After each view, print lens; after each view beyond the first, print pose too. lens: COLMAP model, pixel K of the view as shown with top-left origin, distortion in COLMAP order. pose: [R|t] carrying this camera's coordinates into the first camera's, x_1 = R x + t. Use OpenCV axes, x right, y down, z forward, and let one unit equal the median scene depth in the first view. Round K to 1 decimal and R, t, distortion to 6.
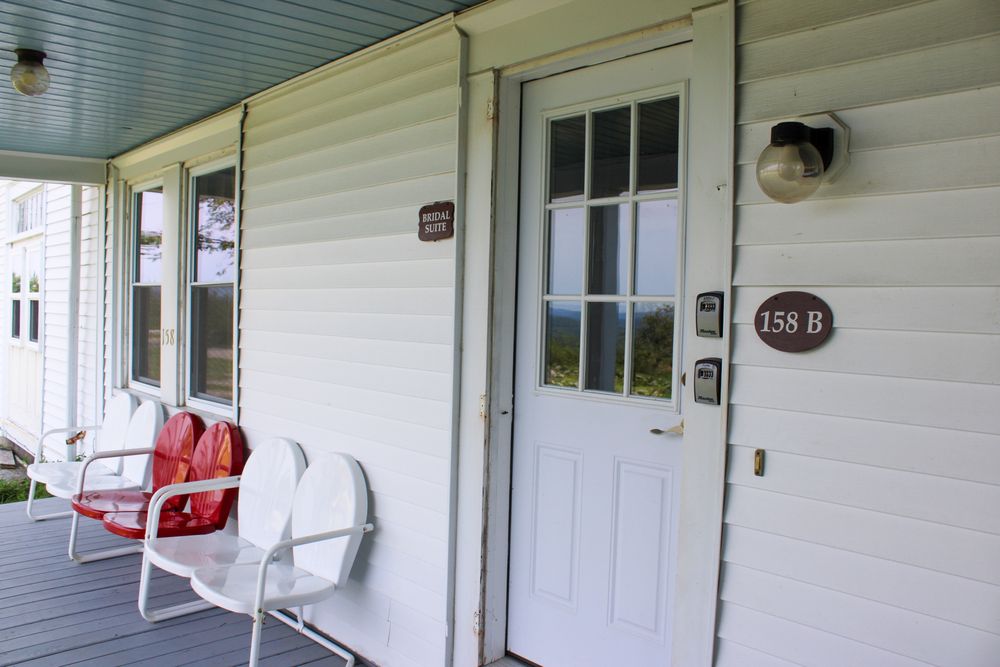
lens RADIAL K [[821.2, 0, 500.0], [0, 821.2, 333.5], [0, 0, 1]] dist [-0.124627, -0.001041]
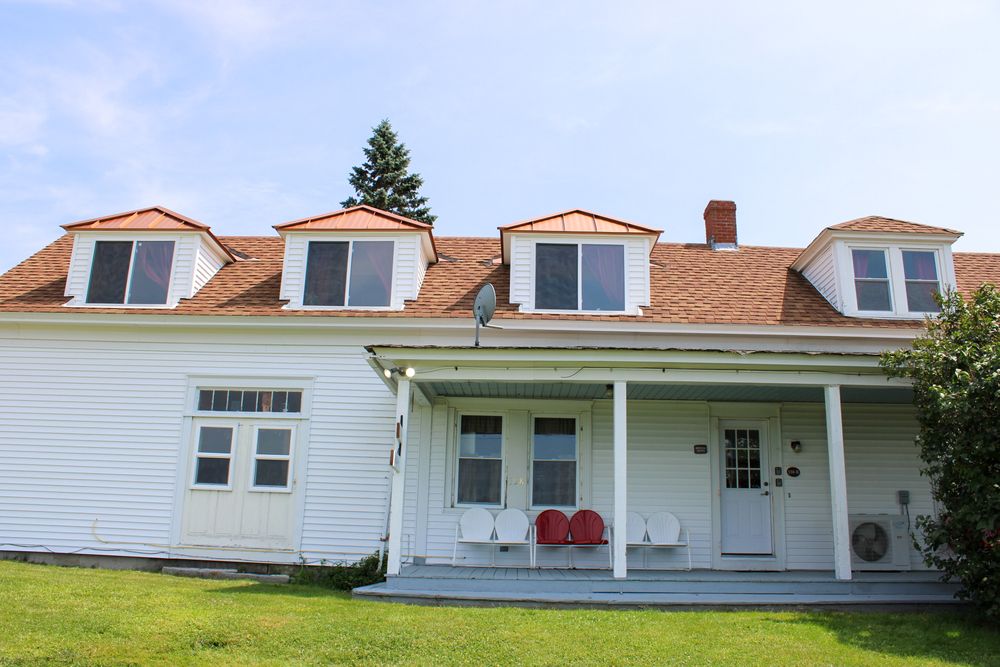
lens RADIAL K [[821.2, 0, 500.0], [0, 821.2, 333.5], [0, 0, 1]] dist [-0.124627, -0.001041]
pose [[0.678879, 0.193954, 0.708170, -4.400147], [0.013567, 0.961003, -0.276206, 0.489715], [-0.734125, 0.197118, 0.649773, -1.205802]]
